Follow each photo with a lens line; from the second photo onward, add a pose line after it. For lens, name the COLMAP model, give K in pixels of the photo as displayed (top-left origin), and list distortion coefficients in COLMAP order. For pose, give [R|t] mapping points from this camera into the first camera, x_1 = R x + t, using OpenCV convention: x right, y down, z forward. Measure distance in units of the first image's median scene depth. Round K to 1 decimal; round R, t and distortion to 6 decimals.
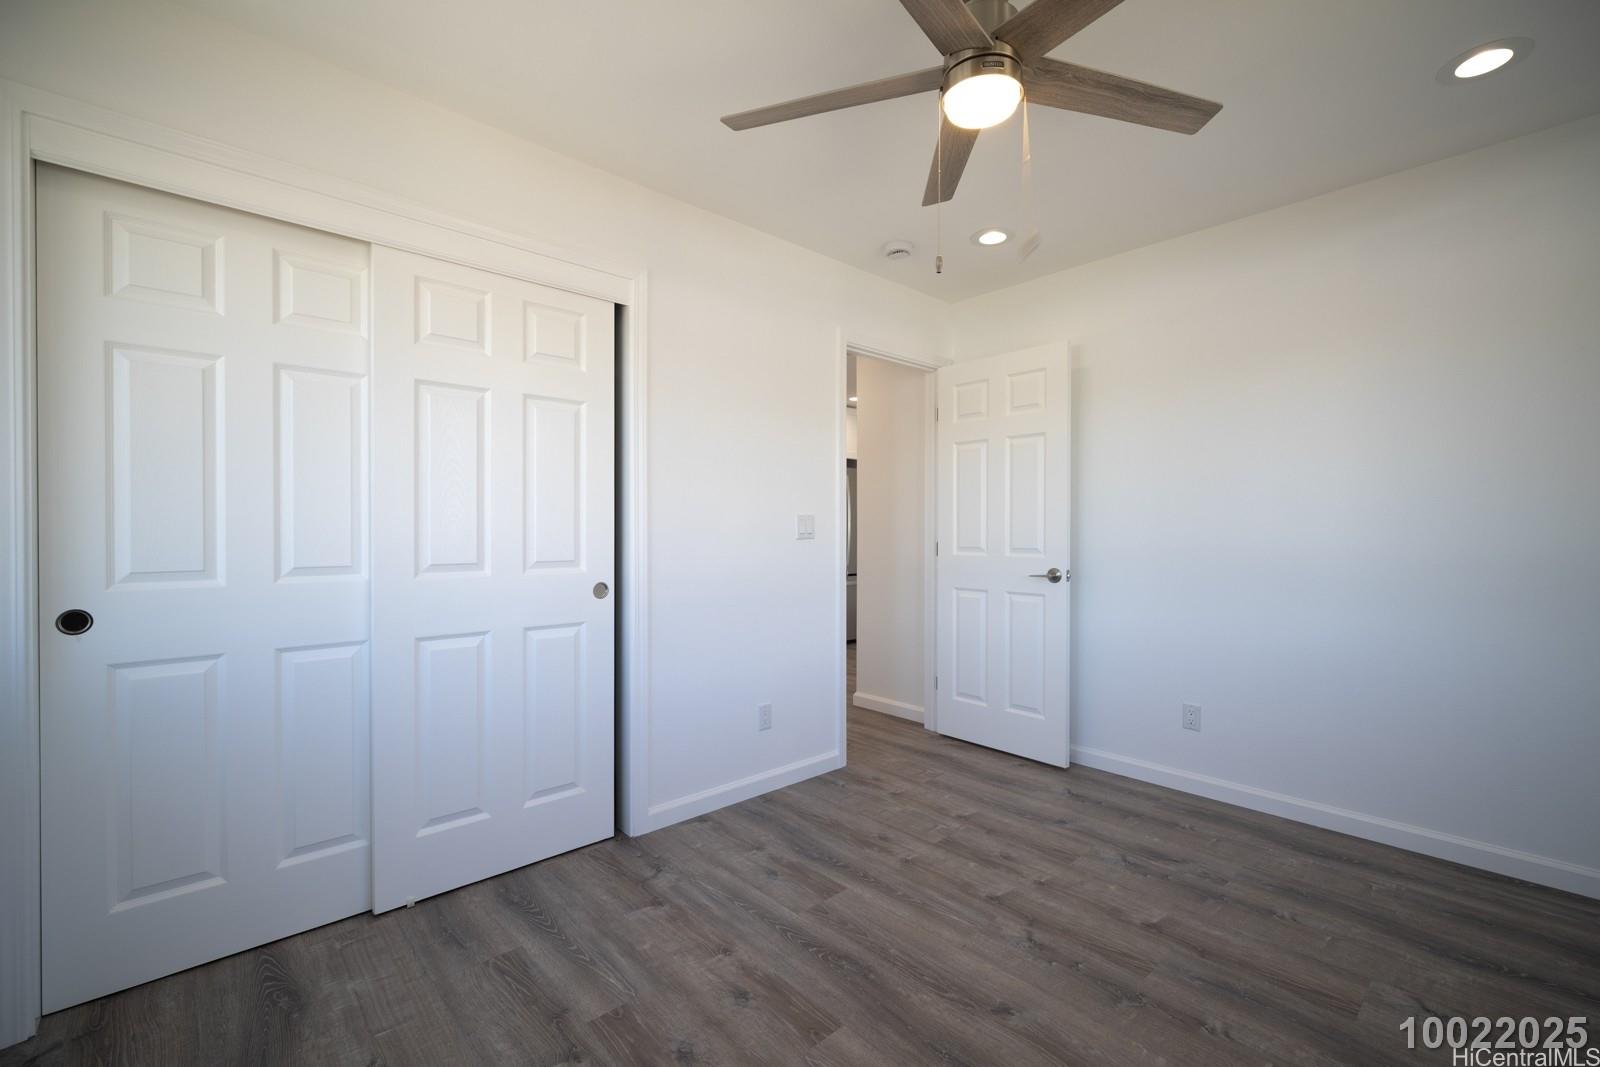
lens RADIAL K [[737.9, 0, 800.0], [0, 737.9, 533.5], [0, 0, 1]] dist [0.002084, 0.000167]
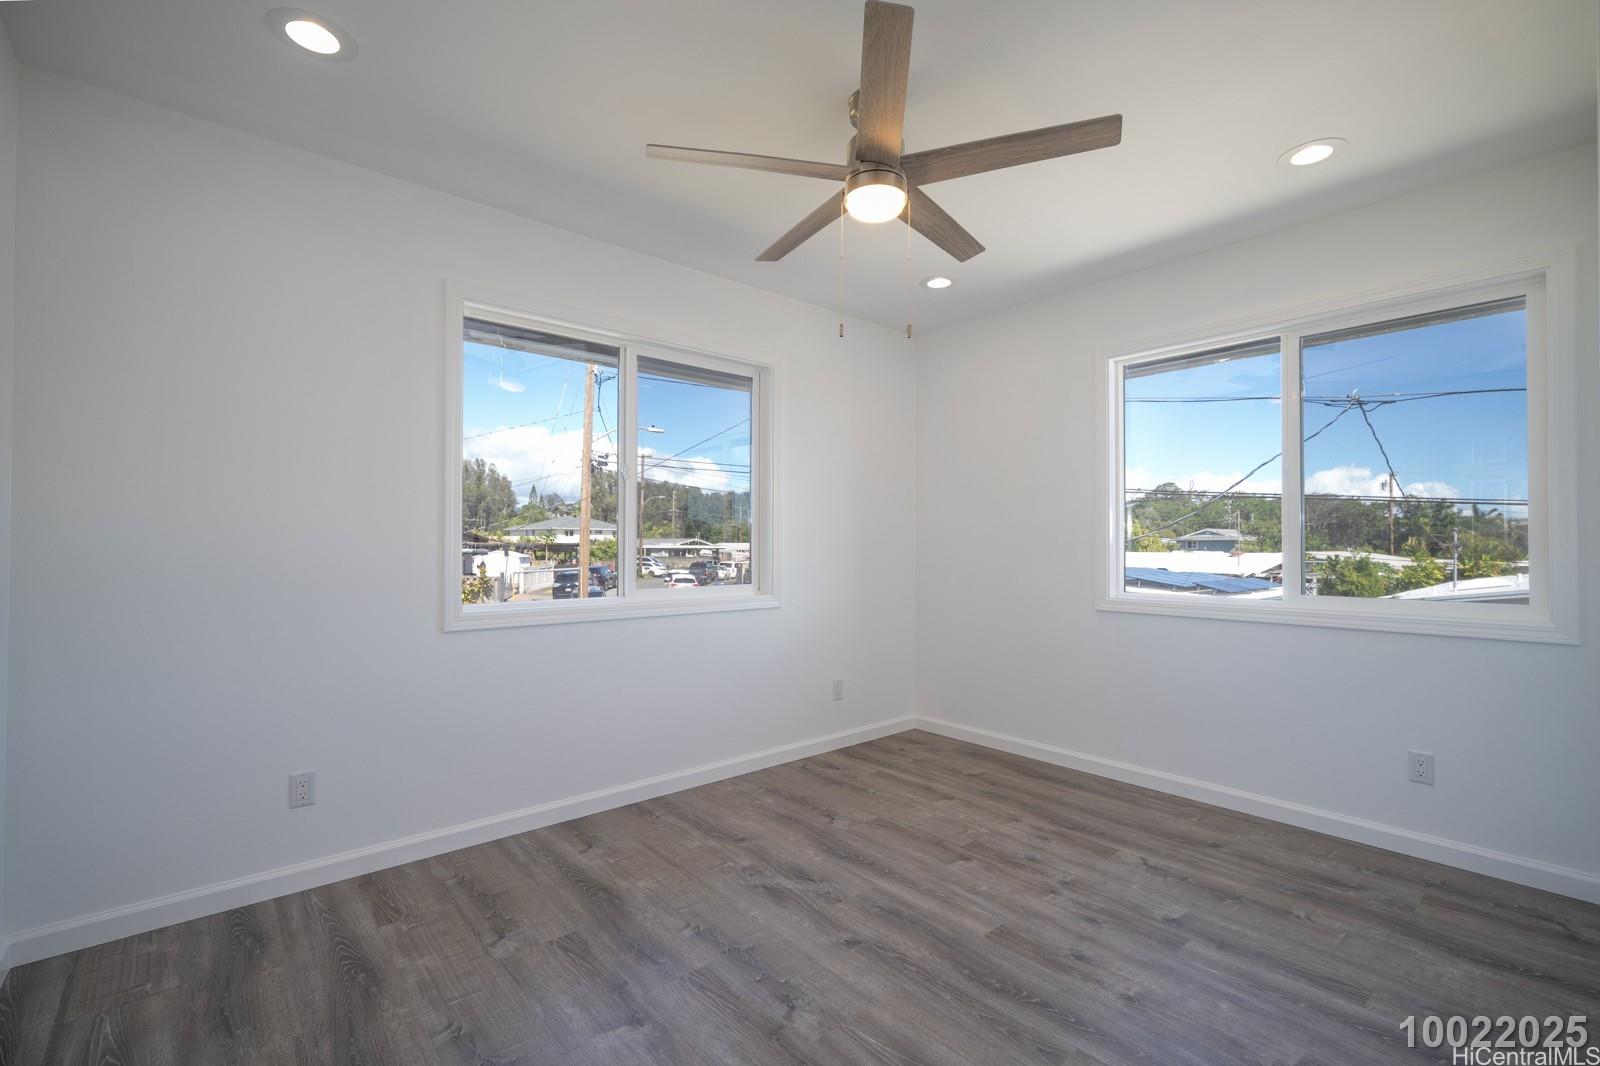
lens RADIAL K [[737.9, 0, 800.0], [0, 737.9, 533.0], [0, 0, 1]] dist [0.002084, 0.000167]
pose [[-0.999538, -0.004849, 0.030010, 0.299368], [-0.005068, 0.999961, -0.007240, -0.010055], [-0.029974, -0.007389, -0.999523, 2.024161]]
